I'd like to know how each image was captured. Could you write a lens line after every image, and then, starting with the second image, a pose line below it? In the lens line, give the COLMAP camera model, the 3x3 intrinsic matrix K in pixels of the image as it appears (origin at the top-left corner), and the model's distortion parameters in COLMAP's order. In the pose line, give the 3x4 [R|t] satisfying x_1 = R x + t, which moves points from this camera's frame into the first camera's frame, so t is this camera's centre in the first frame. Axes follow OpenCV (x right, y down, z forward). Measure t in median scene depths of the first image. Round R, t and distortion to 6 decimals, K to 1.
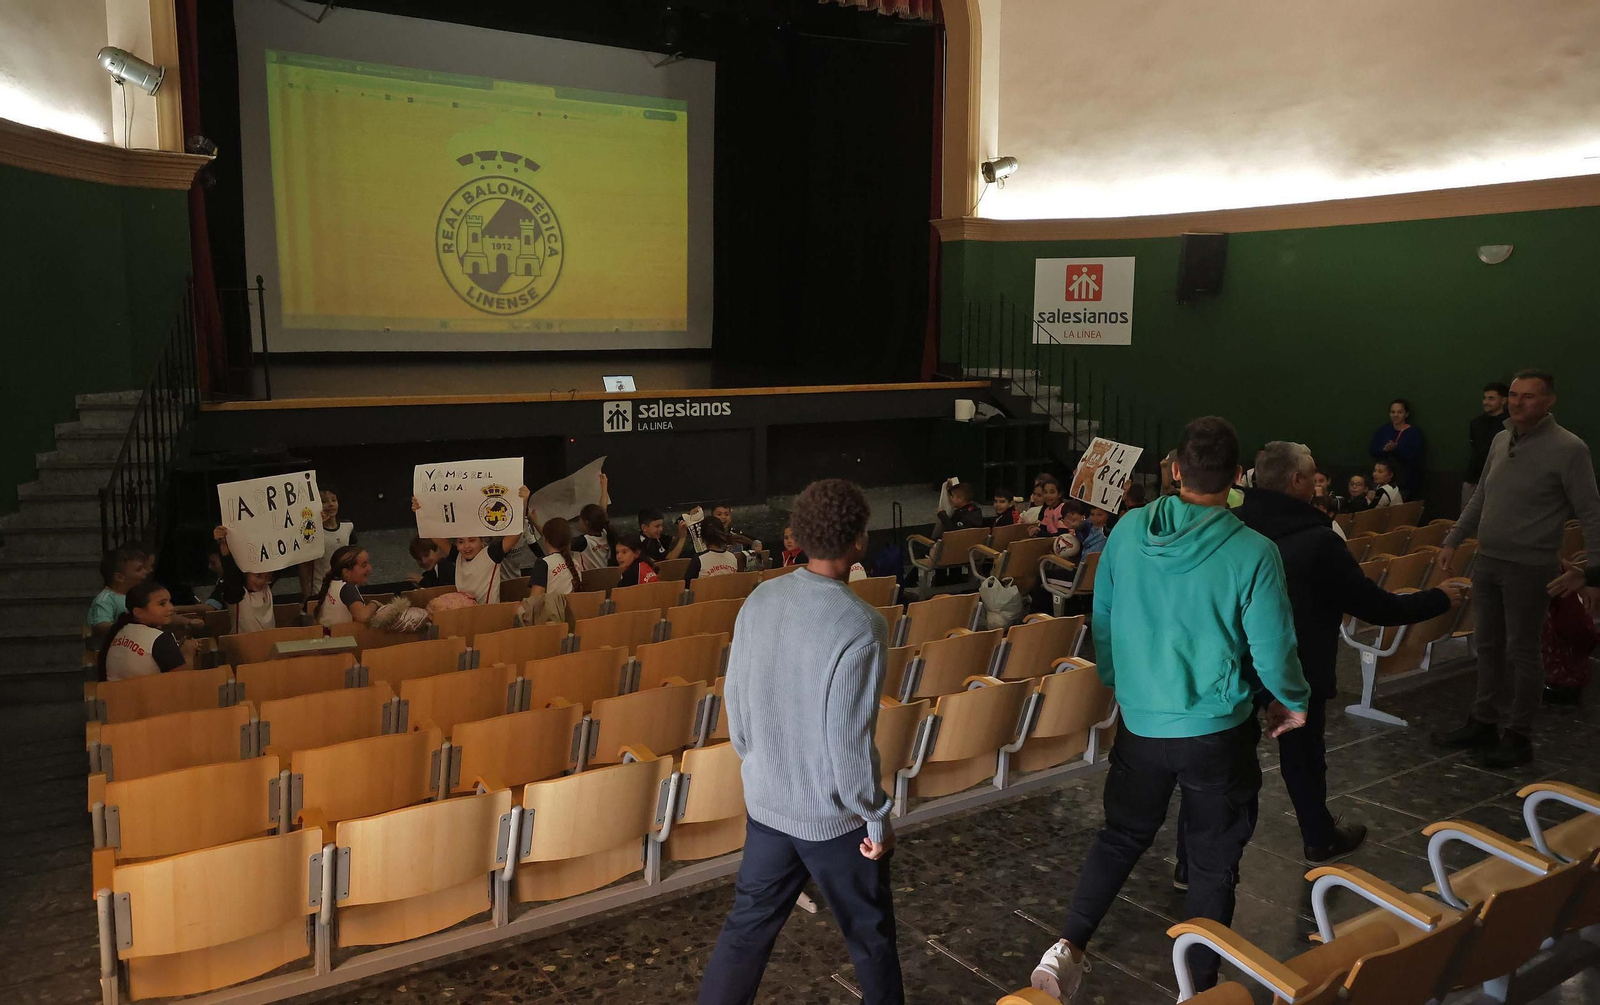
lens RADIAL K [[1103.4, 0, 772.1], [0, 1103.4, 460.7], [0, 0, 1]] dist [0.011545, 0.005170]
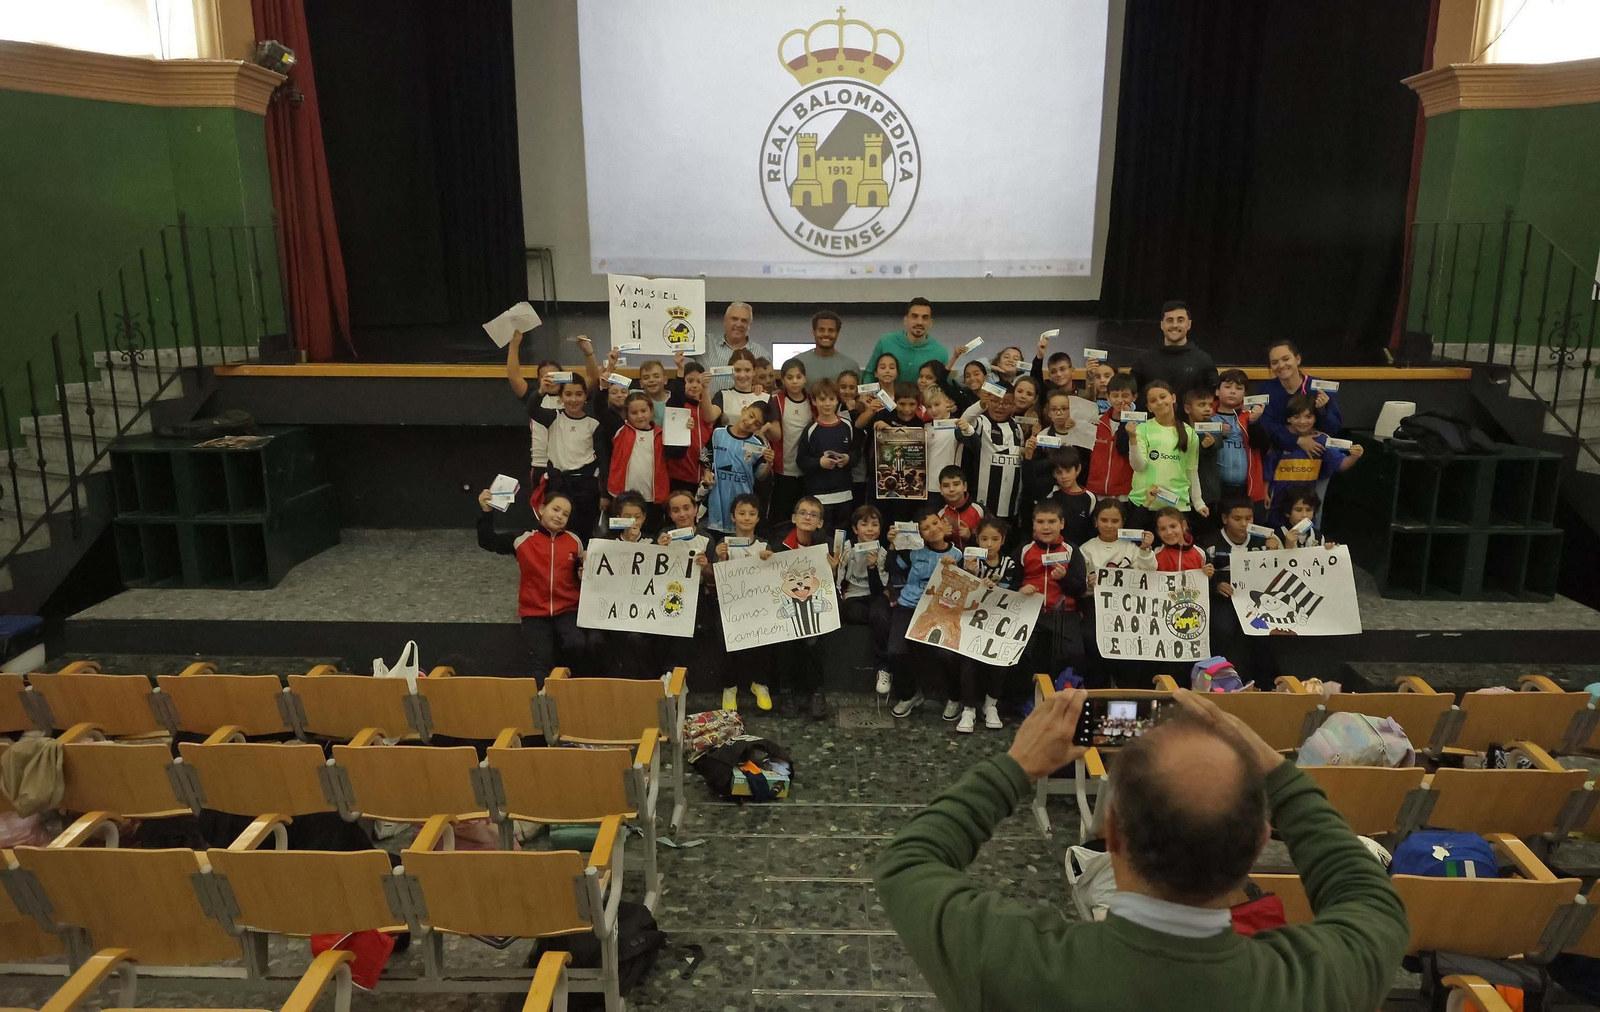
lens RADIAL K [[1071.6, 0, 808.1], [0, 1071.6, 509.3], [0, 0, 1]] dist [0.007636, -0.007442]
pose [[0.846192, 0.112551, -0.520856, 0.176577], [-0.060538, 0.991416, 0.115882, -0.038166], [0.529428, -0.066527, 0.845743, 0.312565]]
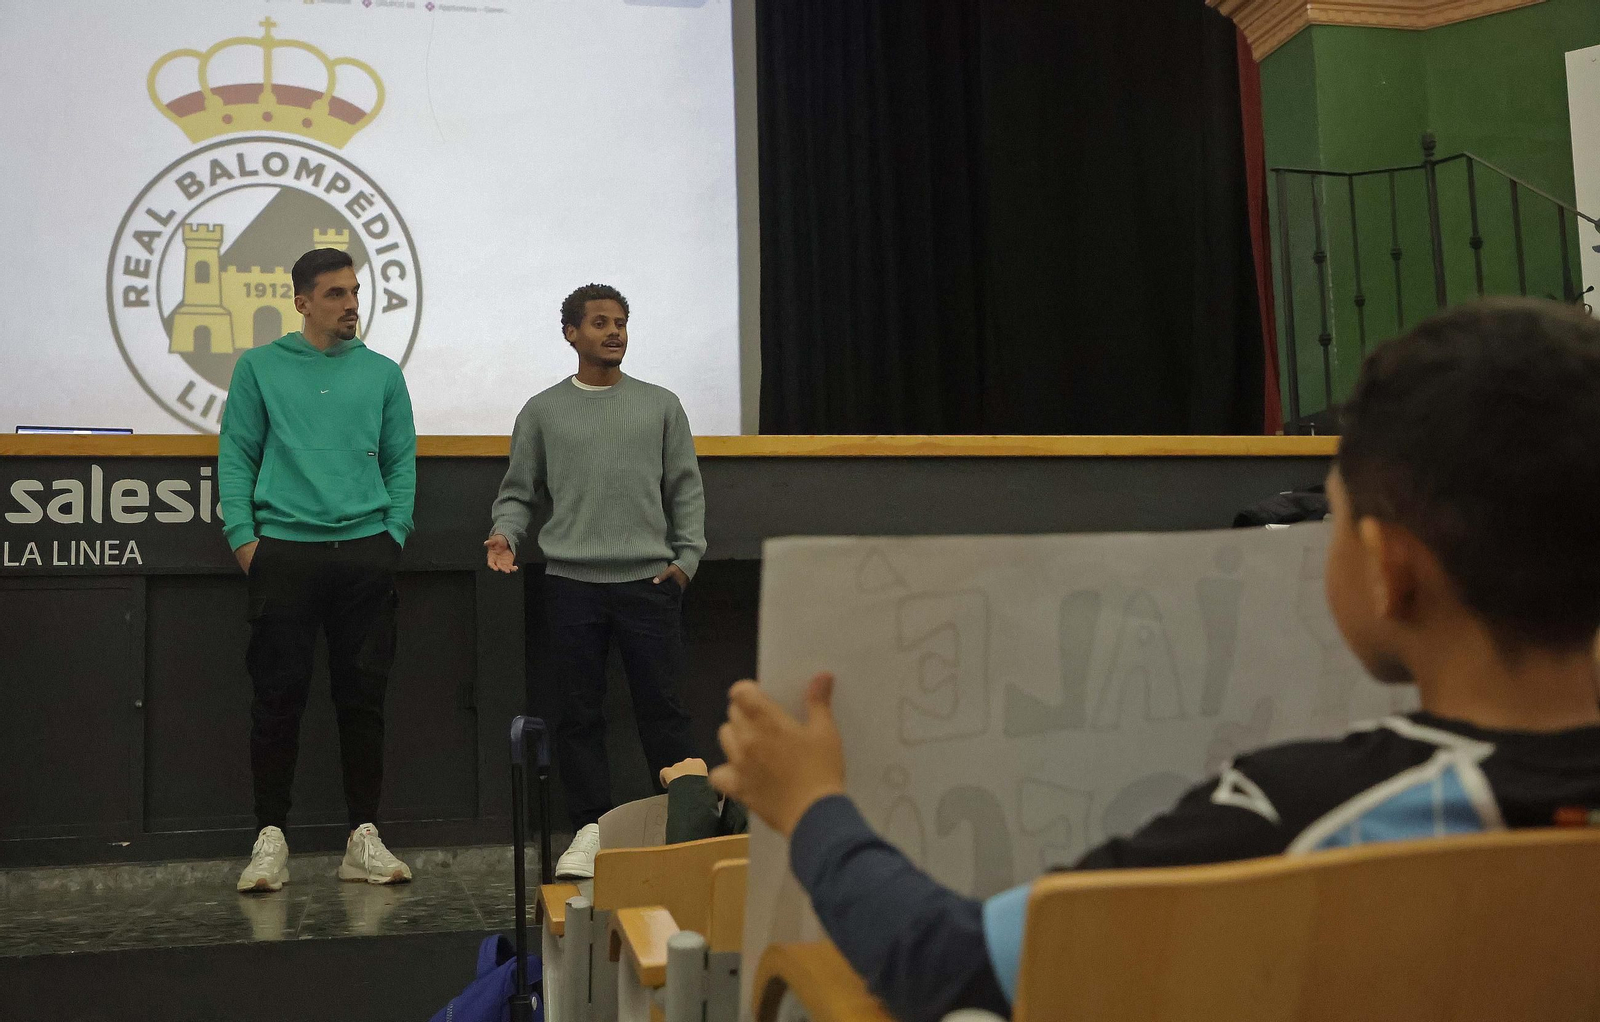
lens RADIAL K [[1769.9, 0, 785.6], [0, 1769.9, 490.4], [0, 0, 1]] dist [0.009313, 0.000000]
pose [[0.950146, -0.072399, -0.303285, 0.155446], [-0.000074, 0.972618, -0.232411, 0.044027], [0.311807, 0.220846, 0.924123, 0.449359]]
